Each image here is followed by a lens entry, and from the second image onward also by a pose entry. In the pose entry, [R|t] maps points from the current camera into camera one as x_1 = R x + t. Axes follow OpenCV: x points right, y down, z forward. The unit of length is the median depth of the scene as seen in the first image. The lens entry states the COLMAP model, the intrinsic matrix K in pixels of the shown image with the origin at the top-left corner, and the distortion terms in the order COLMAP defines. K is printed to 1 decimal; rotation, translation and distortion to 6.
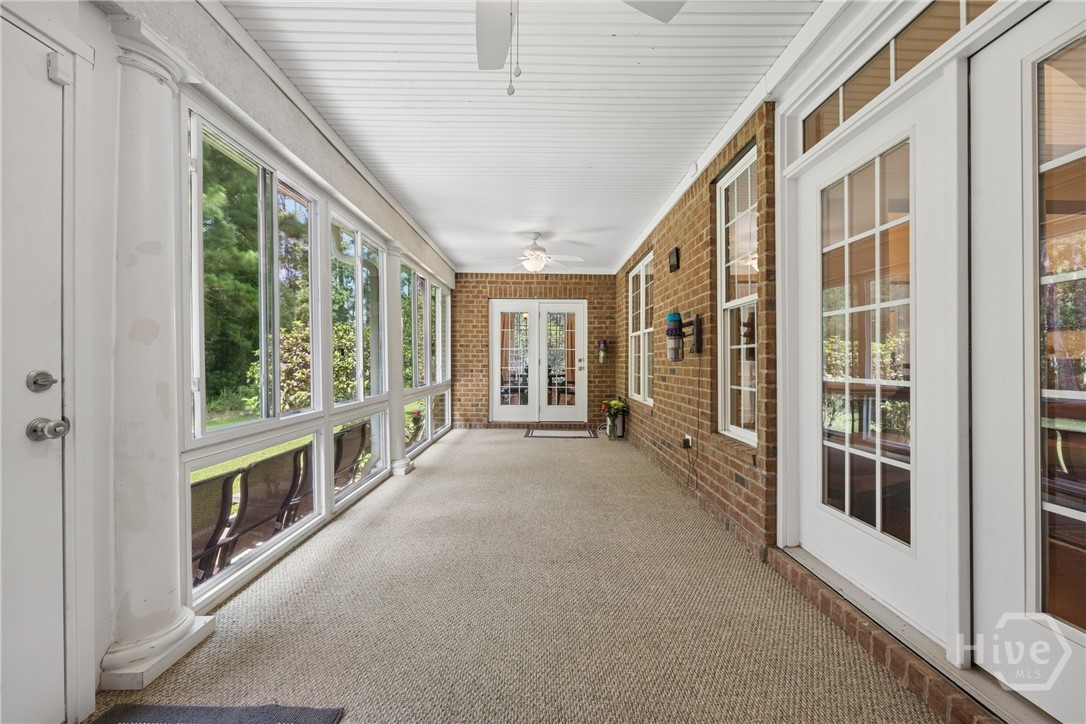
lens RADIAL K [[427.6, 0, 547.2], [0, 427.6, 353.8], [0, 0, 1]] dist [-0.008214, 0.001147]
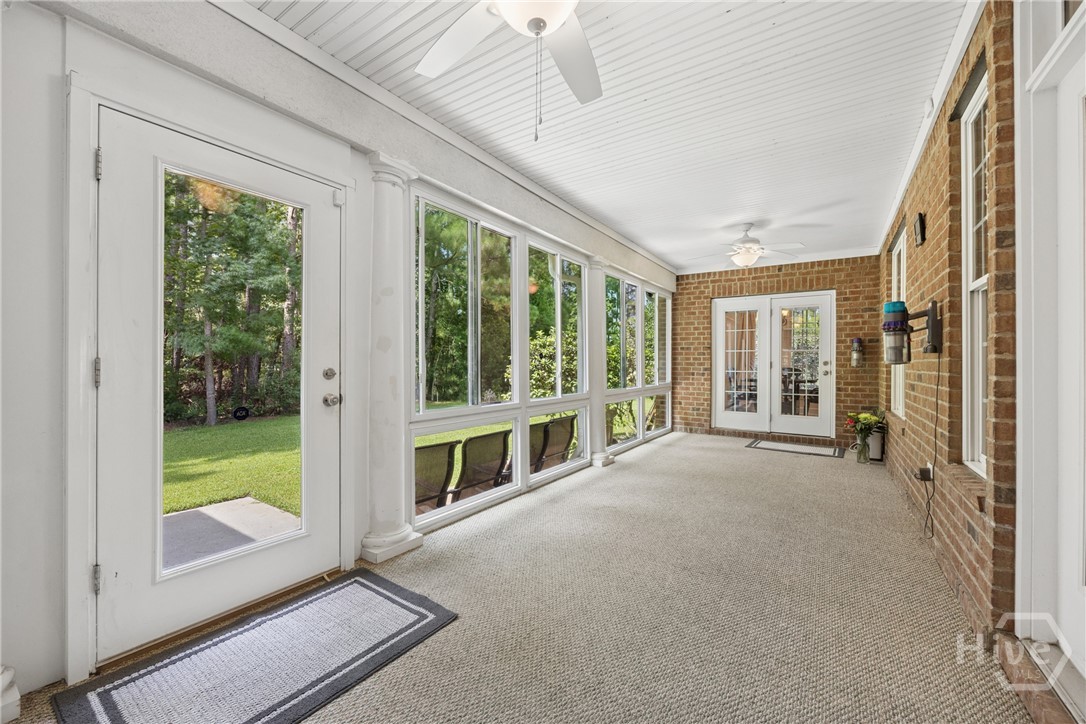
lens RADIAL K [[427.6, 0, 546.2], [0, 427.6, 355.6], [0, 0, 1]] dist [-0.008214, 0.001147]
pose [[0.822037, -0.009034, -0.569362, 0.224154], [0.007136, 0.999959, -0.005563, 0.001749], [0.569389, 0.000510, 0.822068, 0.010153]]
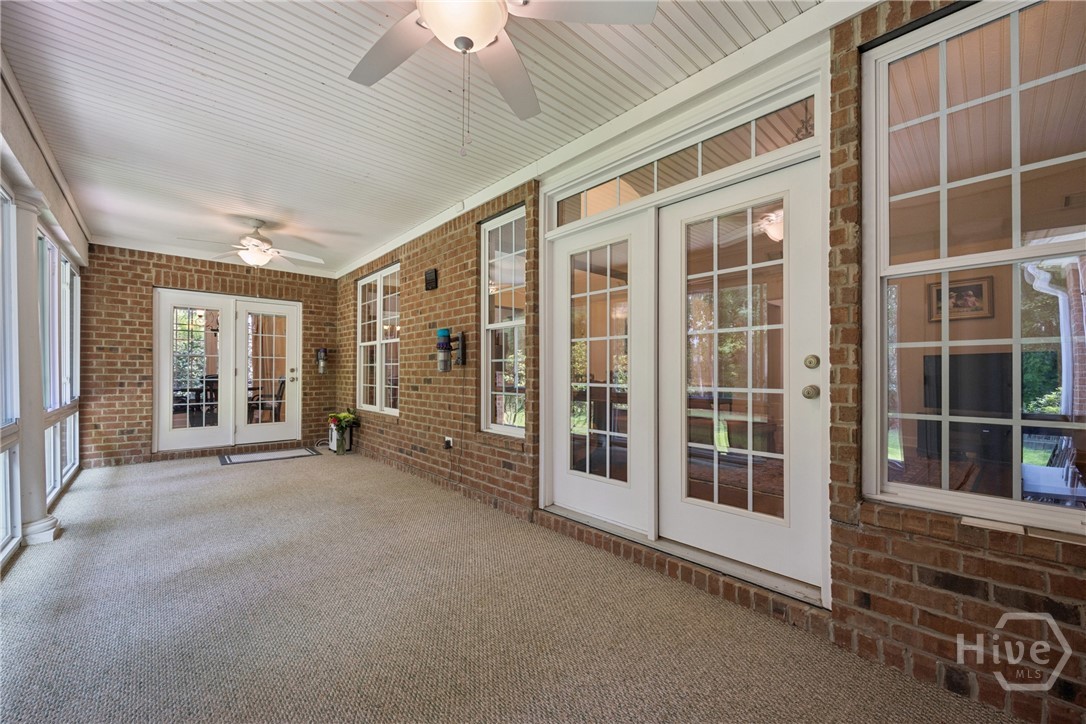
lens RADIAL K [[427.6, 0, 552.8], [0, 427.6, 360.2], [0, 0, 1]] dist [-0.008214, 0.001147]
pose [[0.740745, 0.018761, 0.671524, -0.254695], [-0.013474, 0.999824, -0.013070, -0.002930], [-0.671651, 0.000634, 0.740868, -0.029867]]
